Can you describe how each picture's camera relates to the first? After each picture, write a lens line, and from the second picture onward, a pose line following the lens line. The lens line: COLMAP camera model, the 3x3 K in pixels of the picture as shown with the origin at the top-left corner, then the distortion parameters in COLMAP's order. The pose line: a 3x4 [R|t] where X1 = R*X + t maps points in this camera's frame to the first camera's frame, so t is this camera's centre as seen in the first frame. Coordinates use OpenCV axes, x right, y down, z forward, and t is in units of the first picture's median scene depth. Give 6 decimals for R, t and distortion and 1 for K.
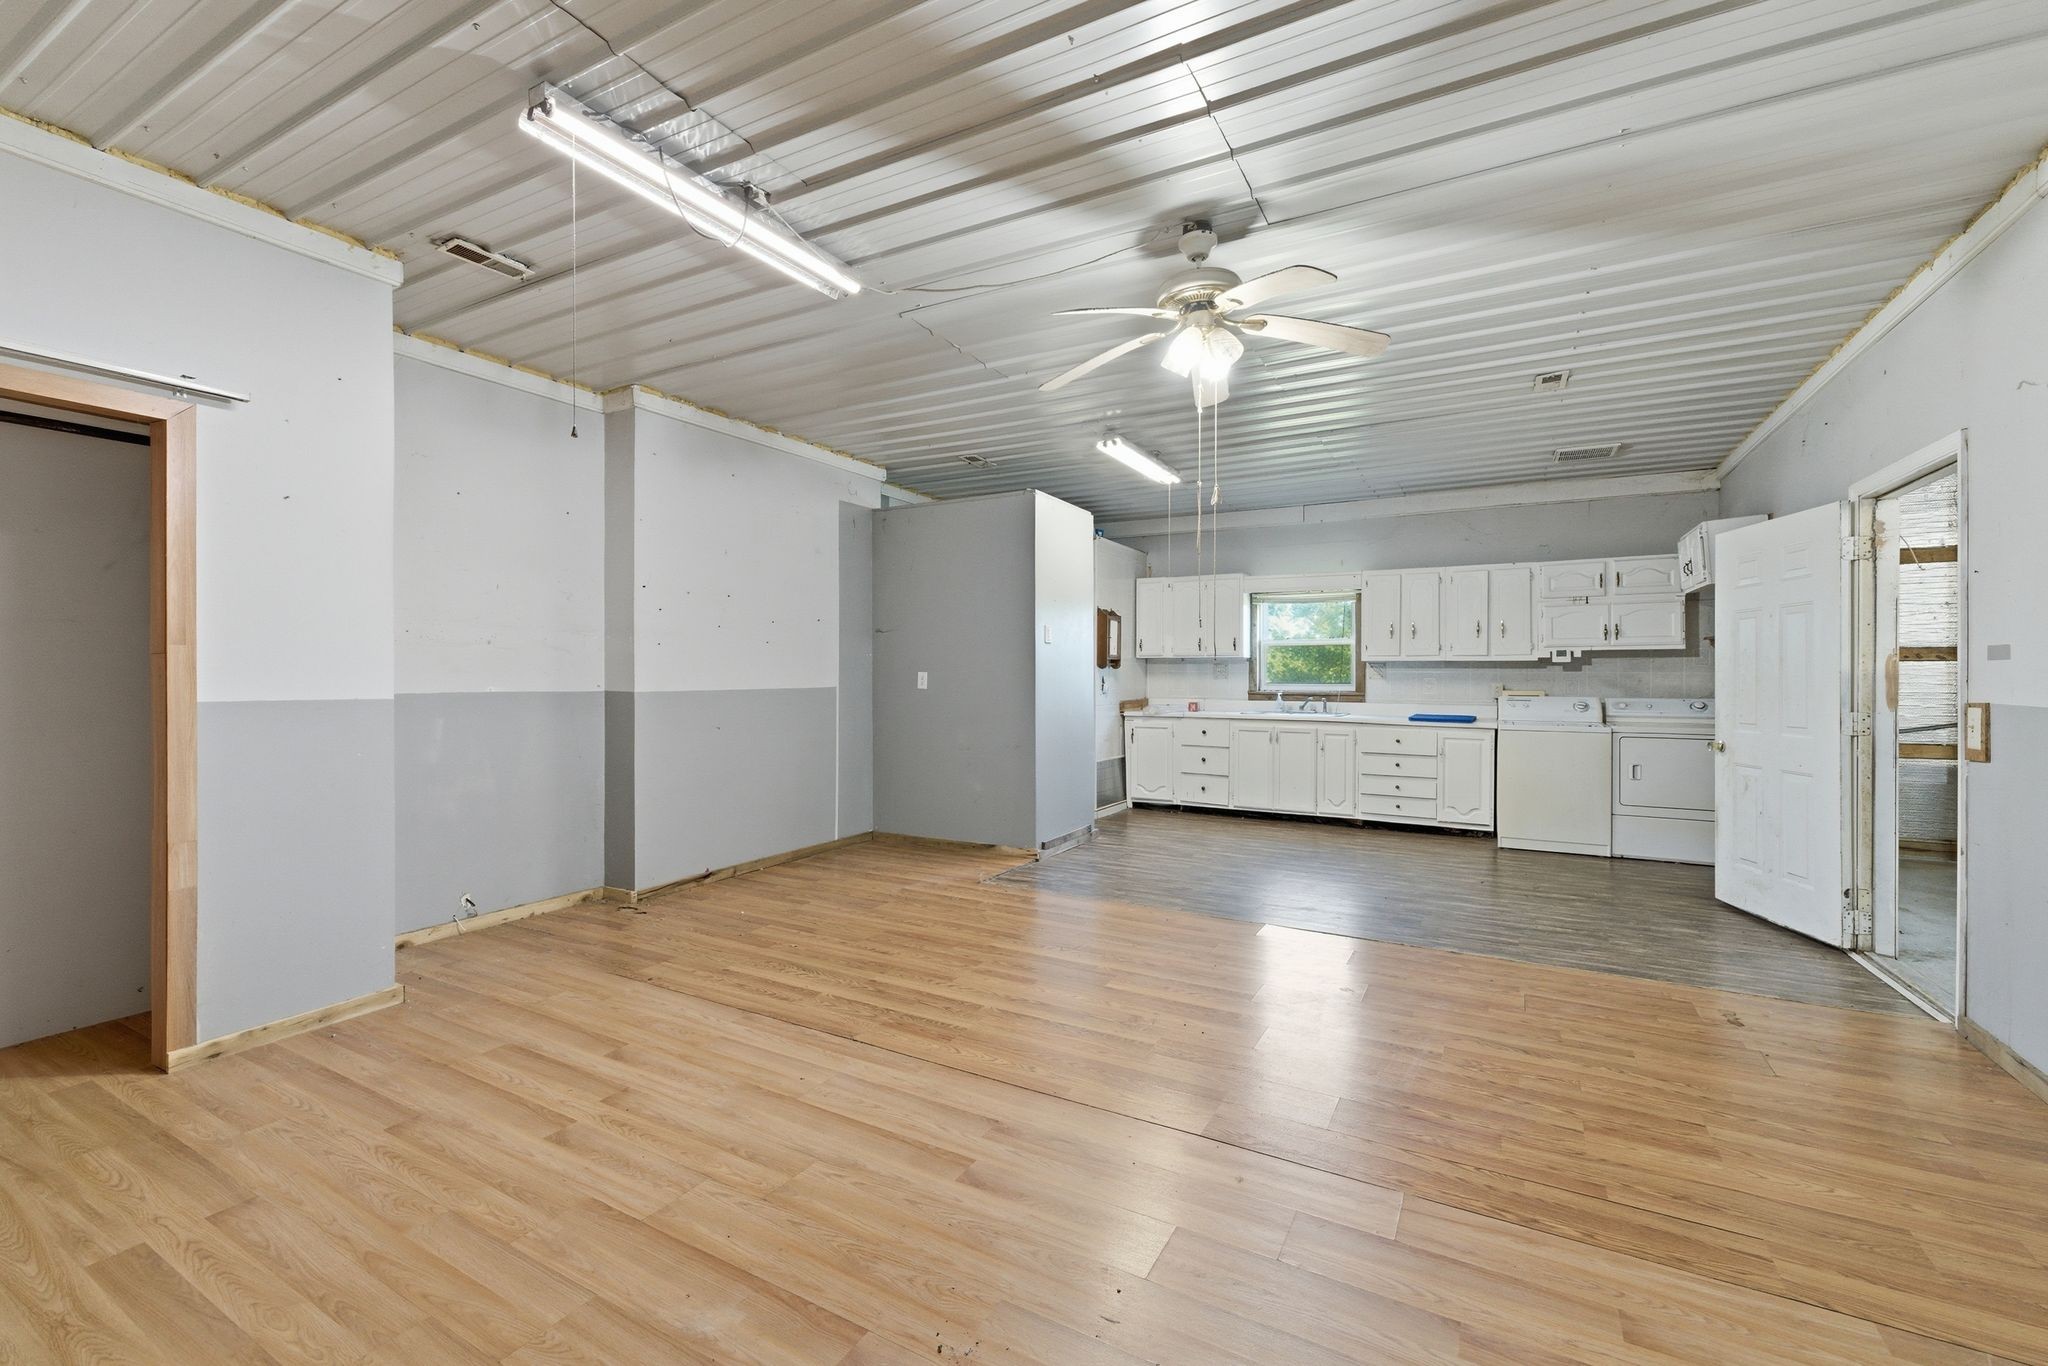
lens RADIAL K [[858.6, 0, 1032.0], [0, 858.6, 668.8], [0, 0, 1]] dist [0.001726, -0.000337]
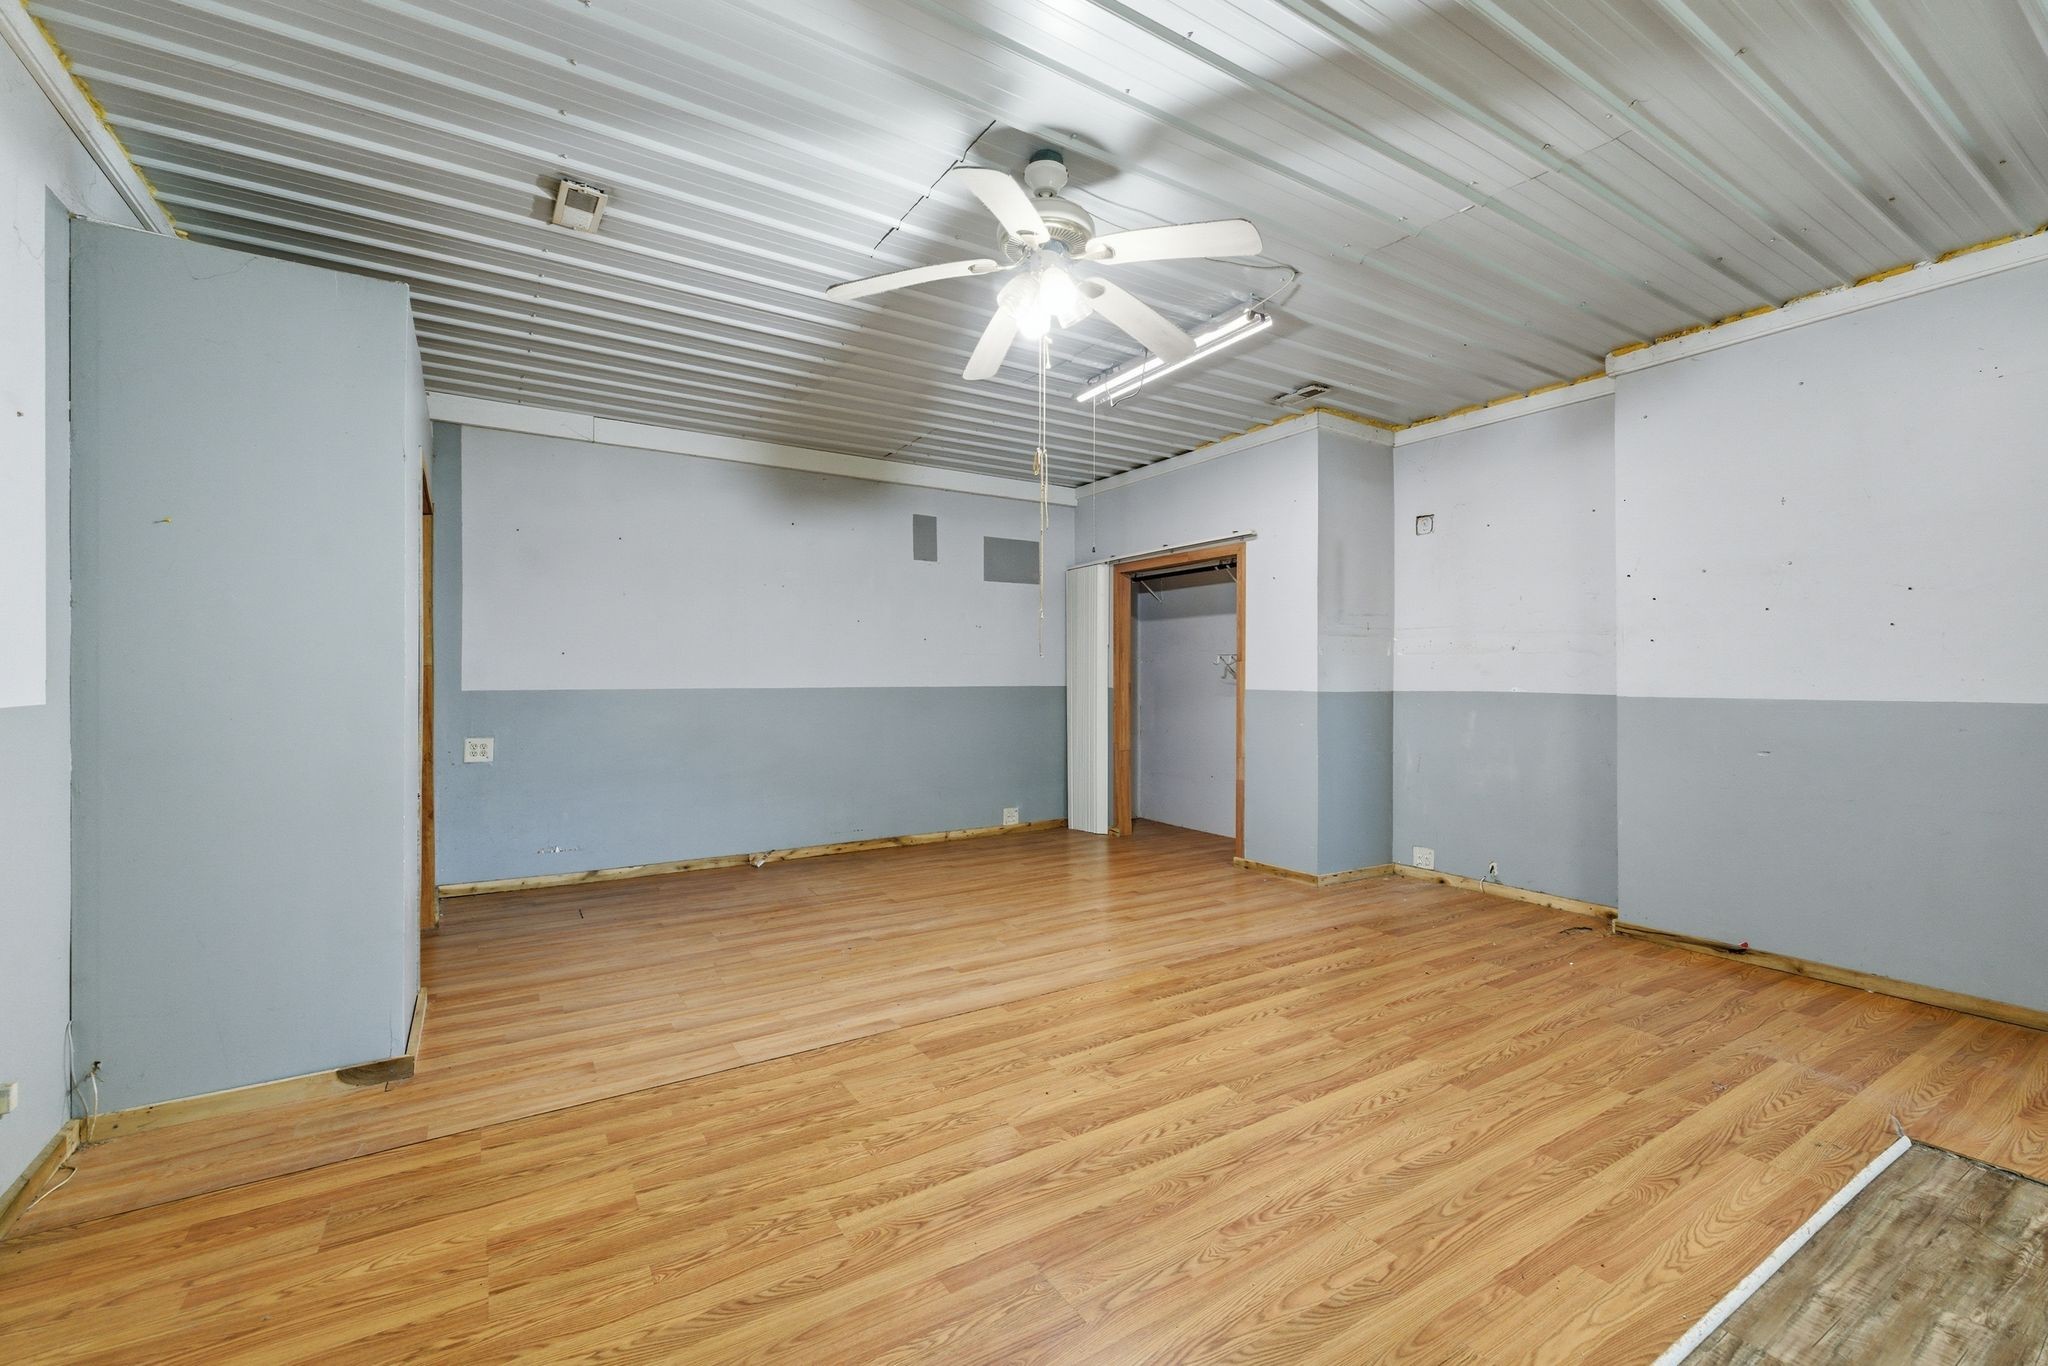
lens RADIAL K [[858.6, 0, 1024.8], [0, 858.6, 686.9], [0, 0, 1]] dist [0.001726, -0.000337]
pose [[-0.480847, 0.008434, -0.876764, 0.890782], [0.001811, 0.999961, 0.008626, 0.011383], [0.876802, 0.002560, -0.480844, 1.296571]]
